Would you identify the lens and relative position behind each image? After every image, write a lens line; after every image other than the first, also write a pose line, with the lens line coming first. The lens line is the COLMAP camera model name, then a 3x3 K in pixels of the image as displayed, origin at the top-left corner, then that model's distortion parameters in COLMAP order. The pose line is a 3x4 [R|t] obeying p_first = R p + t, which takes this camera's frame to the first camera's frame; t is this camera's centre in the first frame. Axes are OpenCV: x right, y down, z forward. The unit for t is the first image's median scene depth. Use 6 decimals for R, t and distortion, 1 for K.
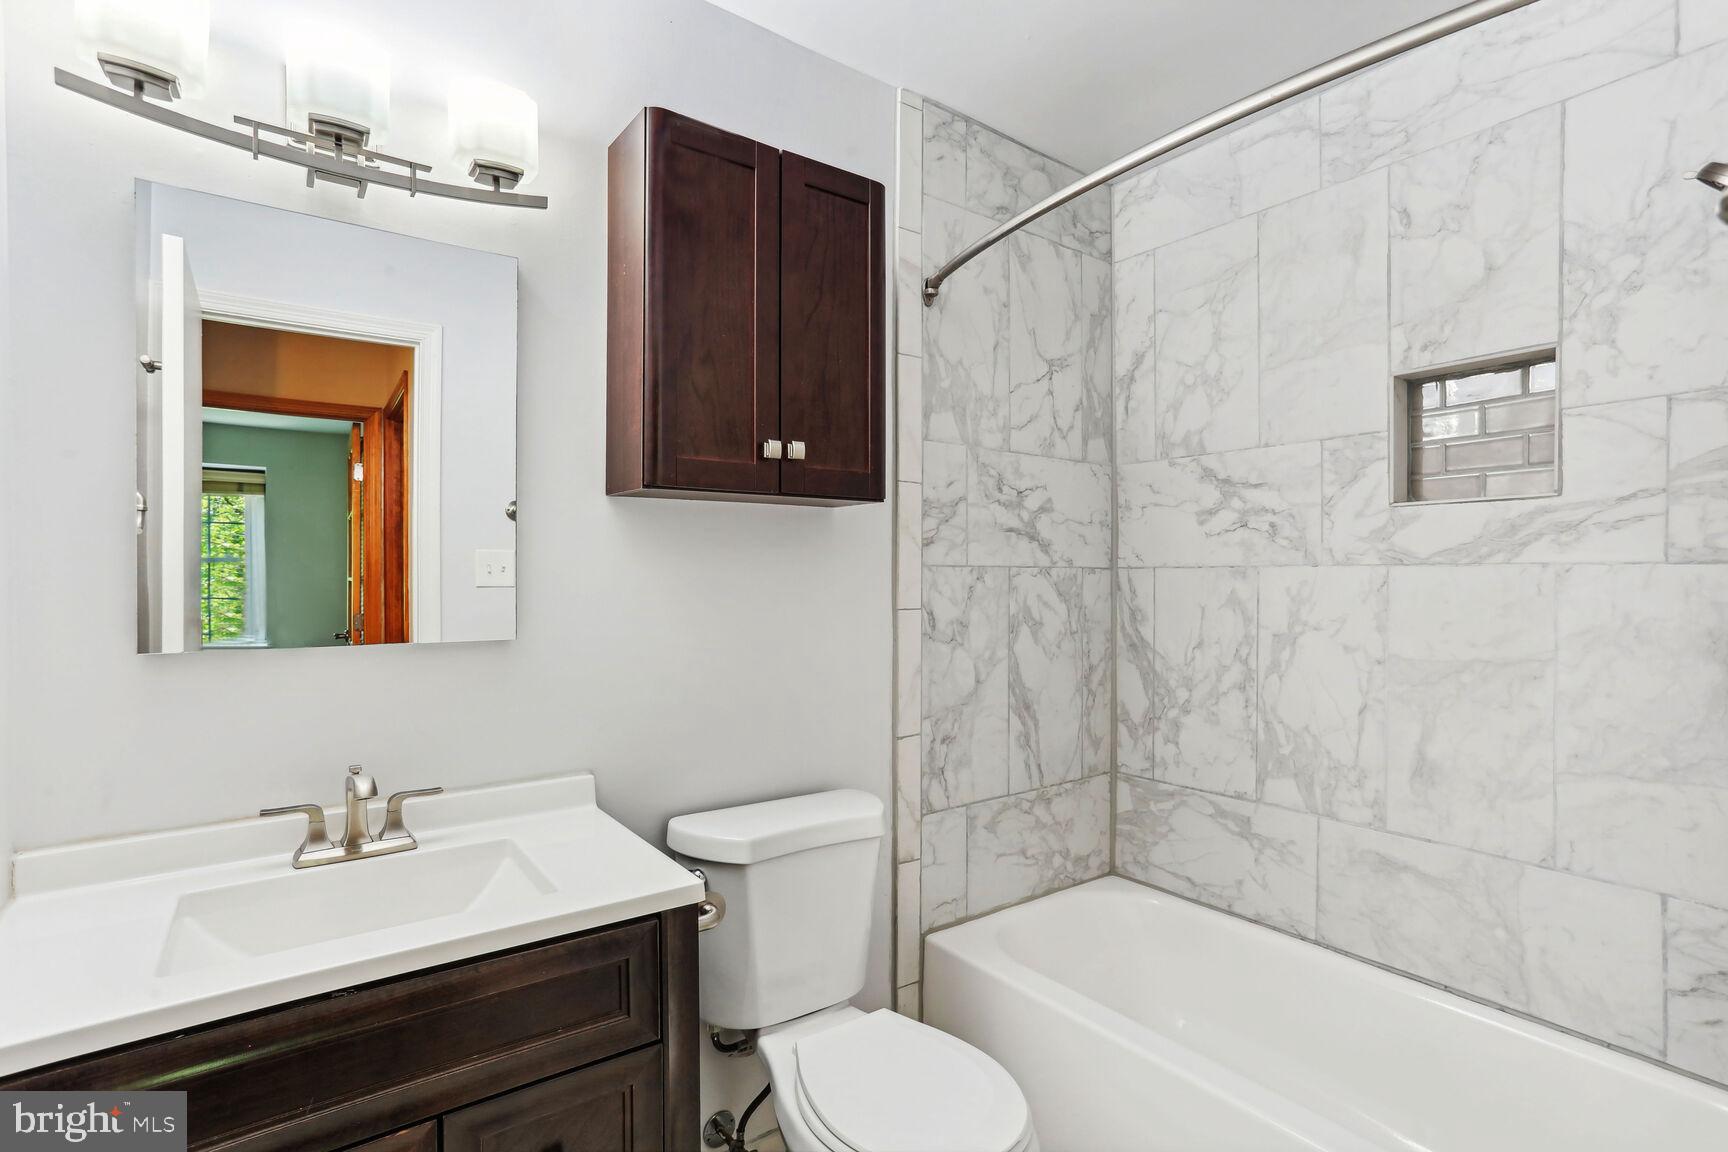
lens RADIAL K [[831.4, 0, 868.0], [0, 831.4, 579.5], [0, 0, 1]] dist [0.004595, 0.001785]
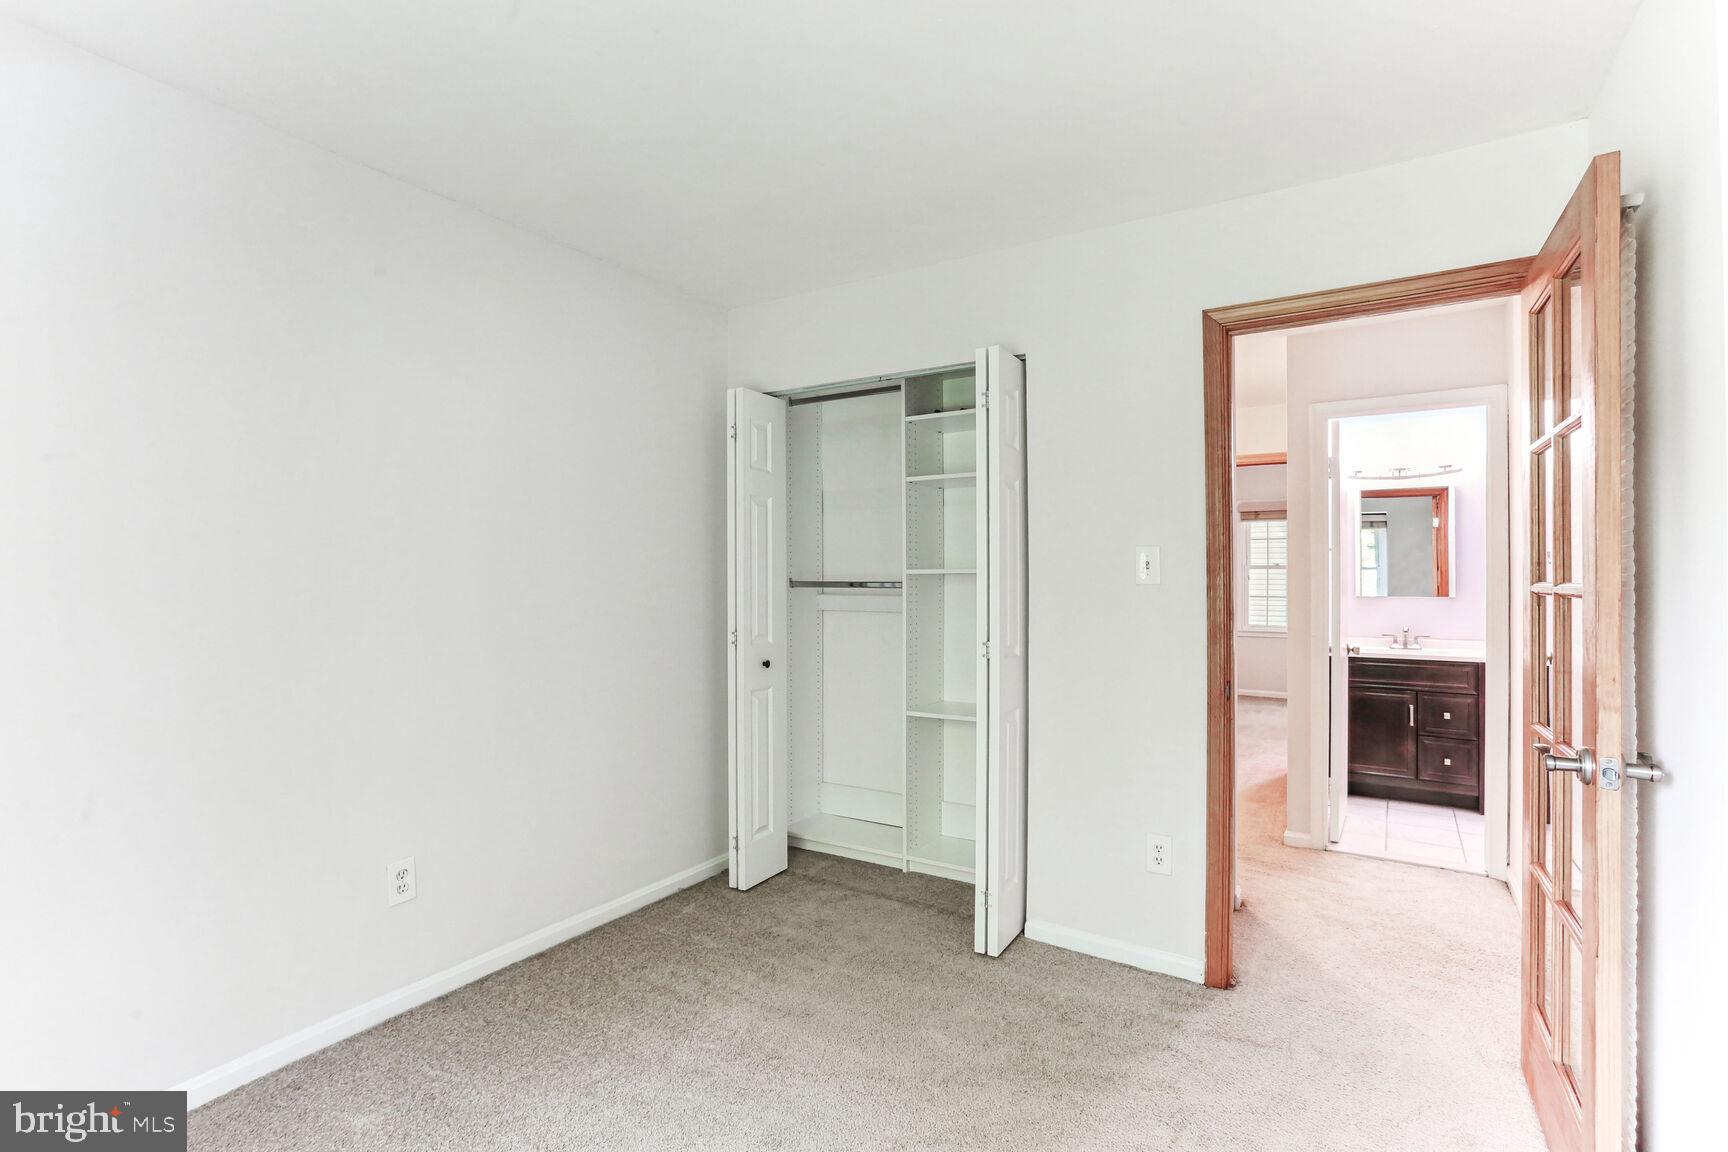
lens RADIAL K [[831.4, 0, 862.5], [0, 831.4, 583.5], [0, 0, 1]] dist [0.004595, 0.001785]
pose [[0.371612, -0.005594, -0.928371, 1.932455], [-0.004968, 0.999956, -0.008014, 0.074740], [0.928375, 0.007590, 0.371568, -2.628649]]
